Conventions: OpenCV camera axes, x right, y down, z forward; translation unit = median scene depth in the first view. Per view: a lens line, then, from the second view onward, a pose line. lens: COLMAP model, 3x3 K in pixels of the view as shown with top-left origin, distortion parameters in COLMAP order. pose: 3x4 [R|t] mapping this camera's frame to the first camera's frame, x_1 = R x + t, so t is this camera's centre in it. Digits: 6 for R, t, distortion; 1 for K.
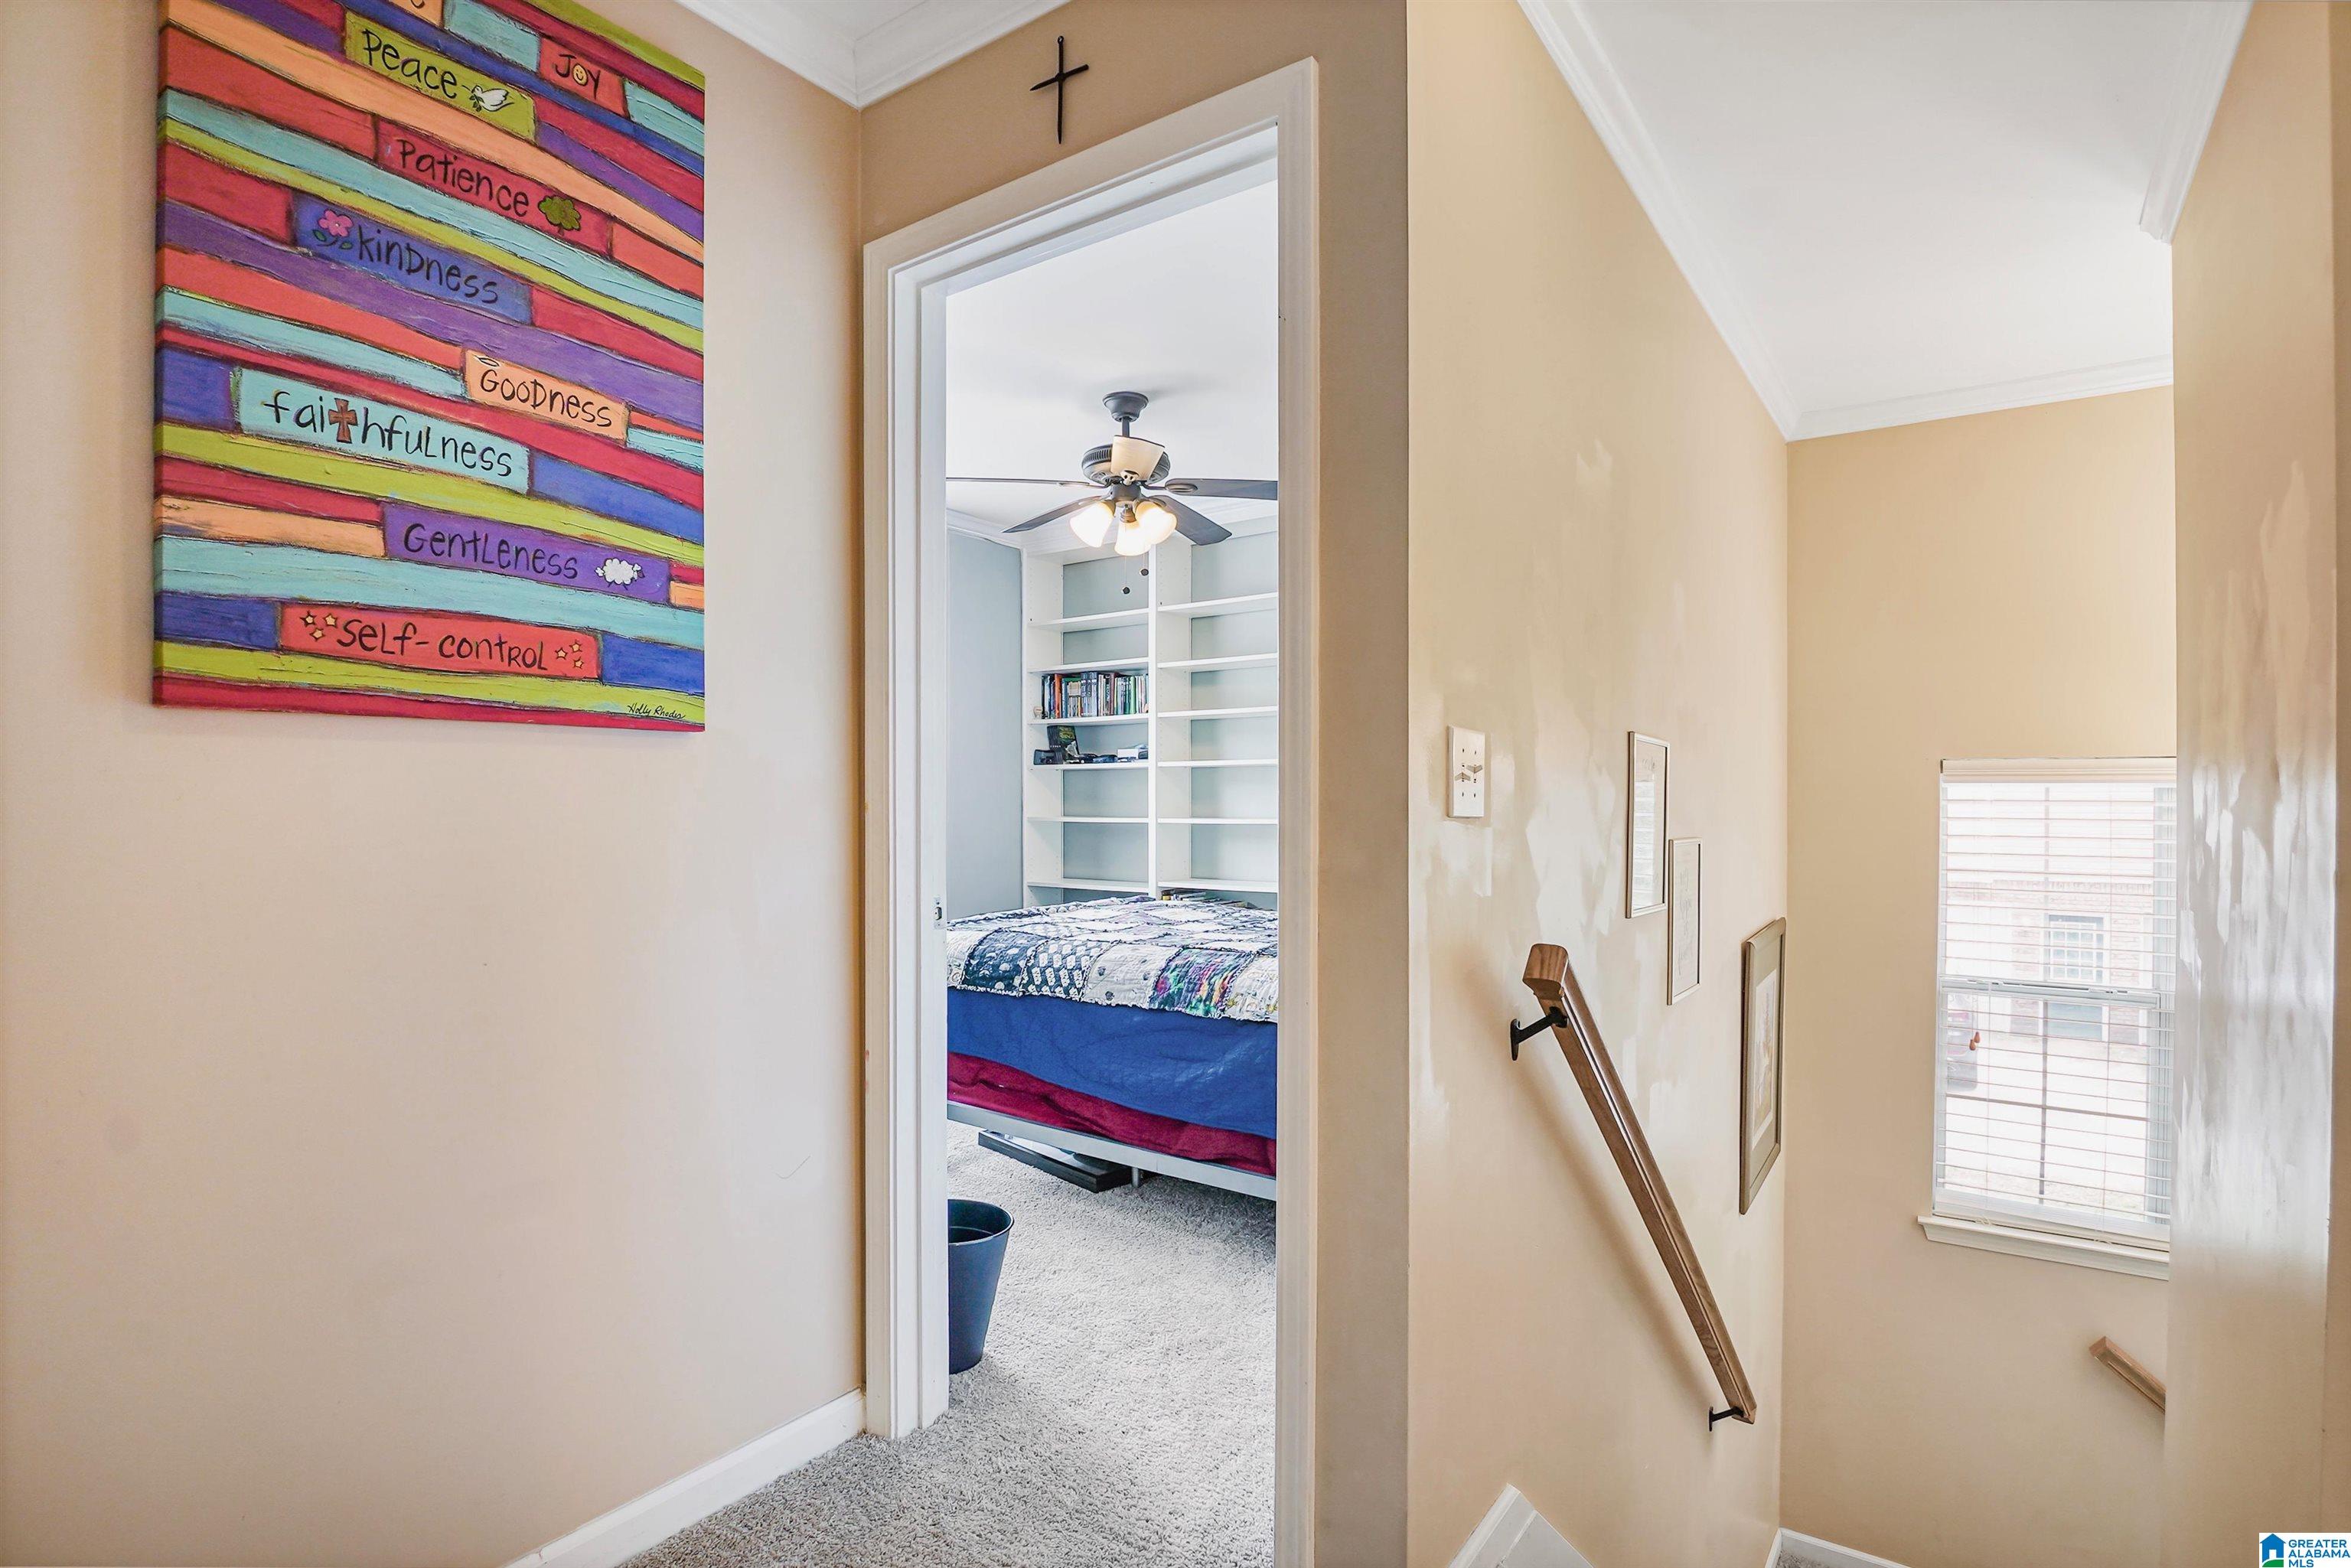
lens RADIAL K [[1163.7, 0, 1148.6], [0, 1163.7, 804.5], [0, 0, 1]] dist [-0.020680, -0.000804]
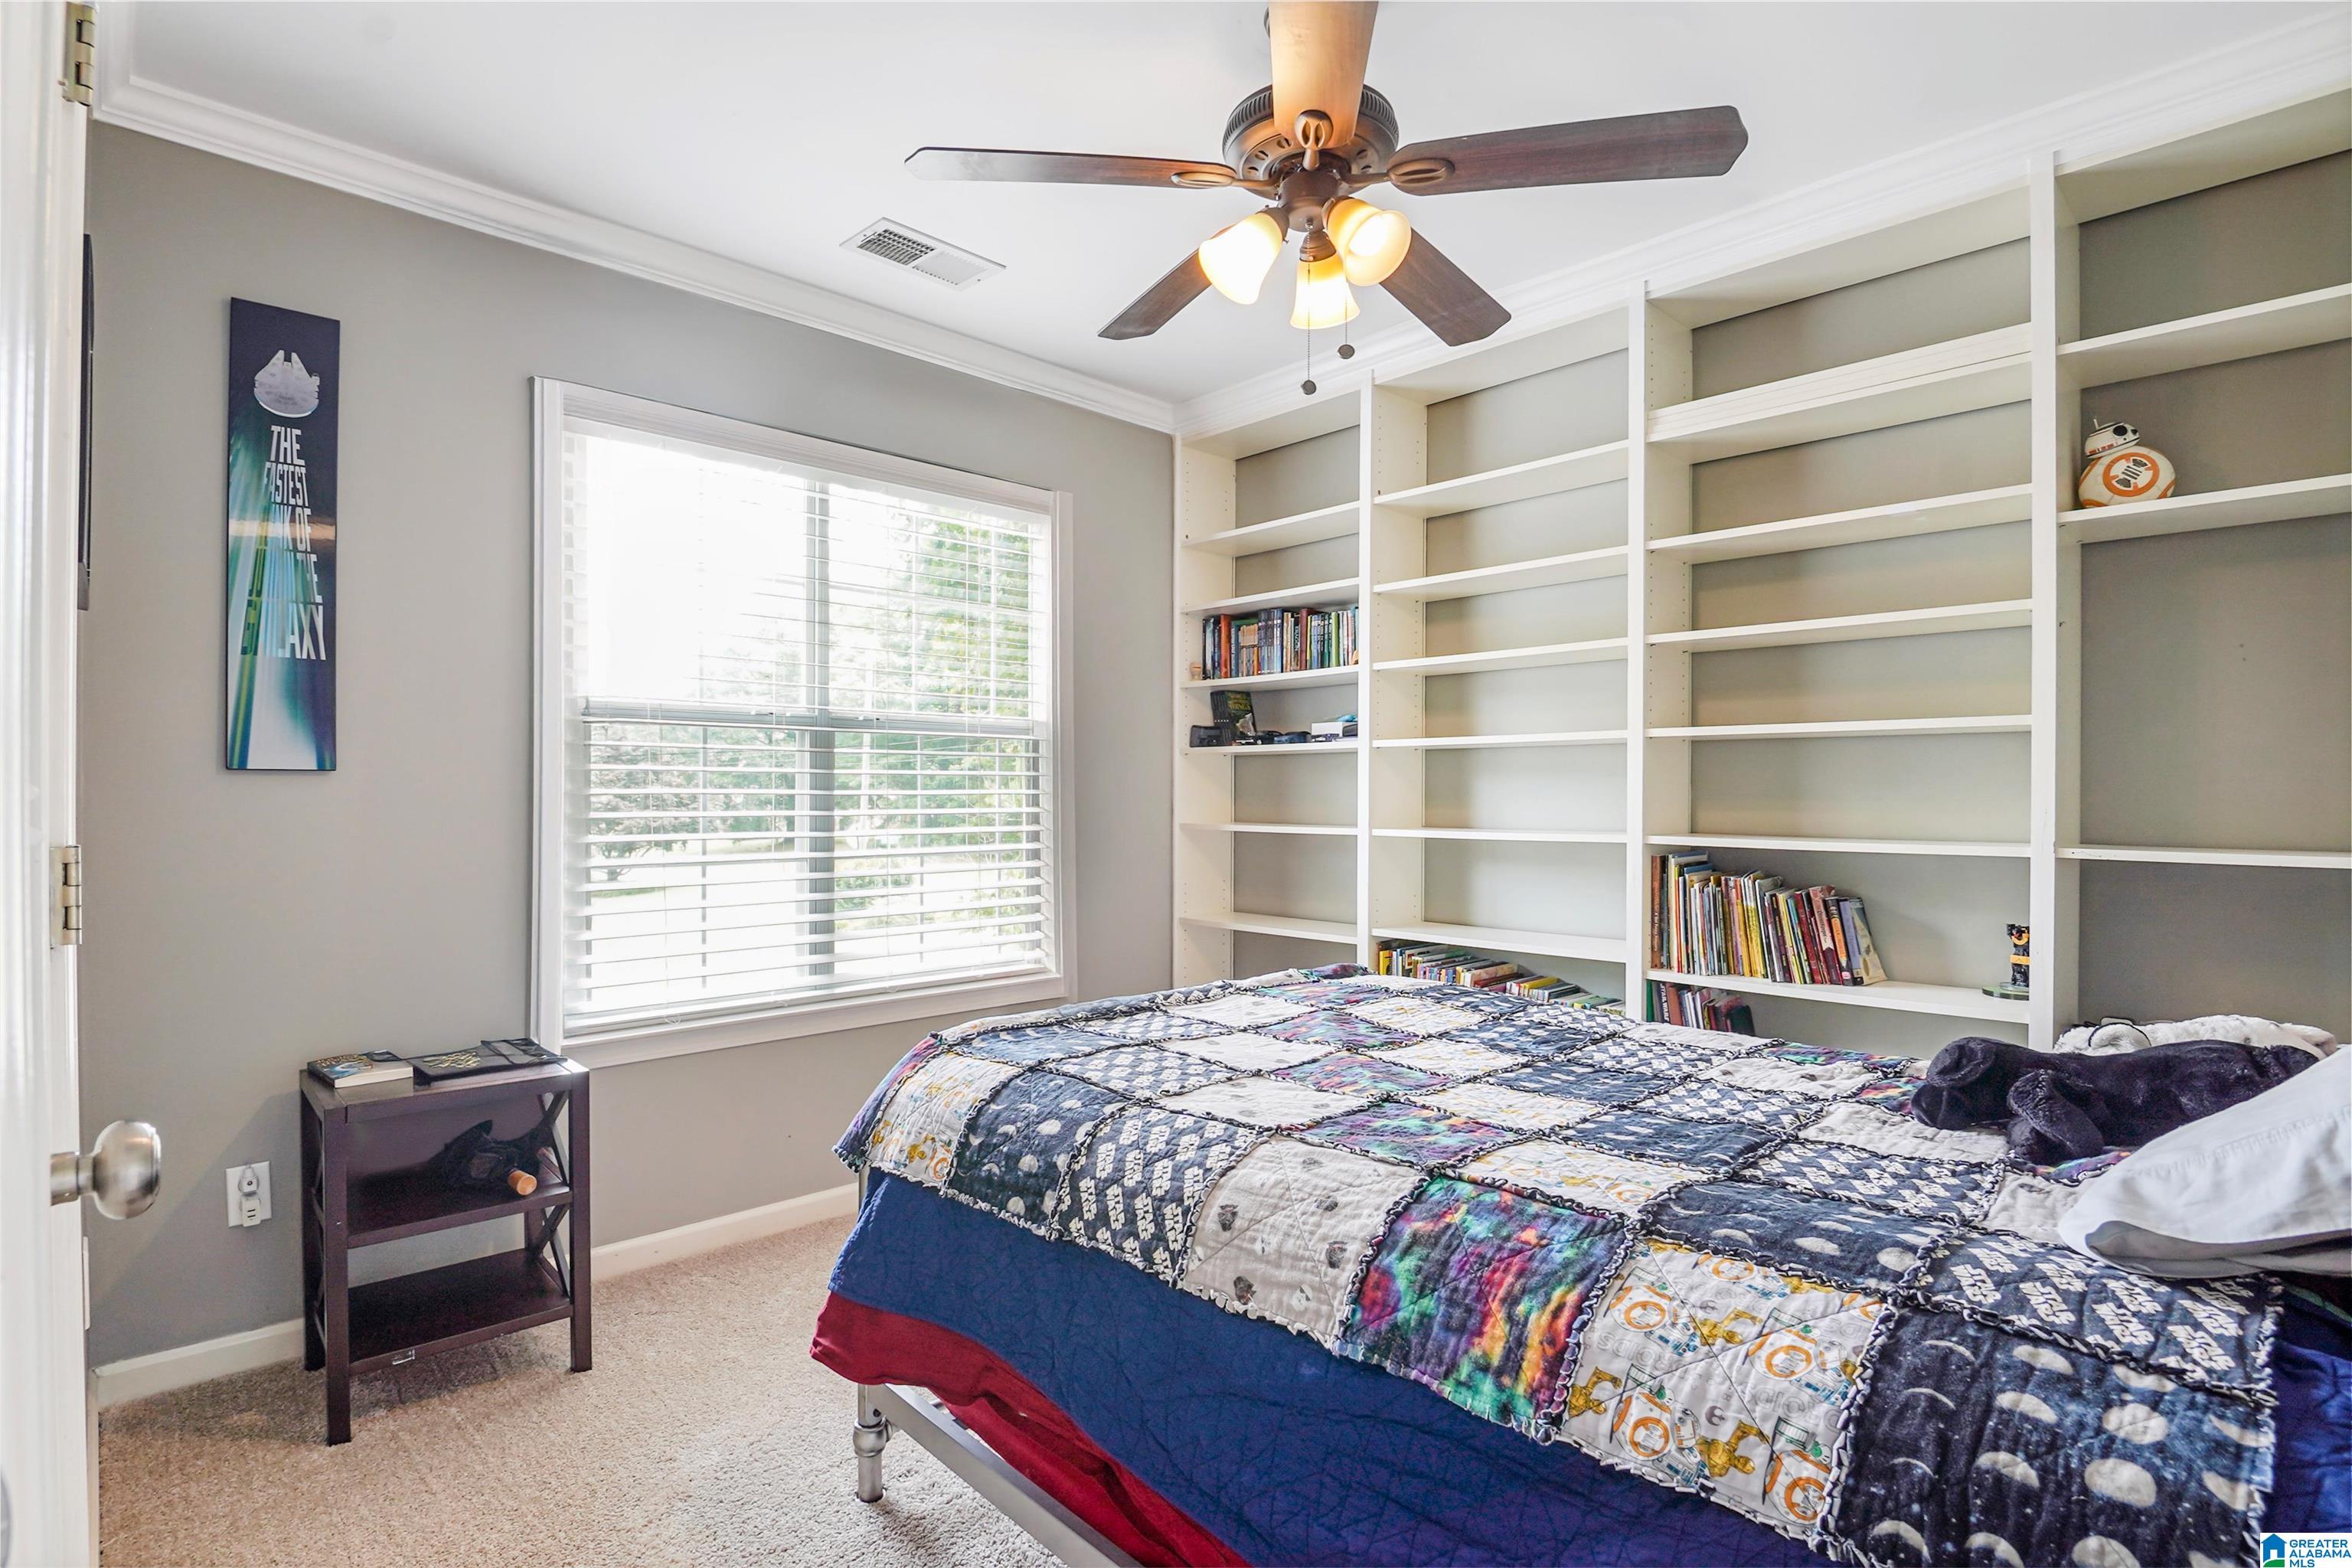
lens RADIAL K [[1164.2, 0, 1149.1], [0, 1164.2, 804.5], [0, 0, 1]] dist [-0.020680, -0.000804]
pose [[0.983272, 0.006301, -0.182033, 0.005194], [-0.005760, 0.999977, 0.003499, -0.003832], [0.182051, -0.002392, 0.983286, 0.487480]]
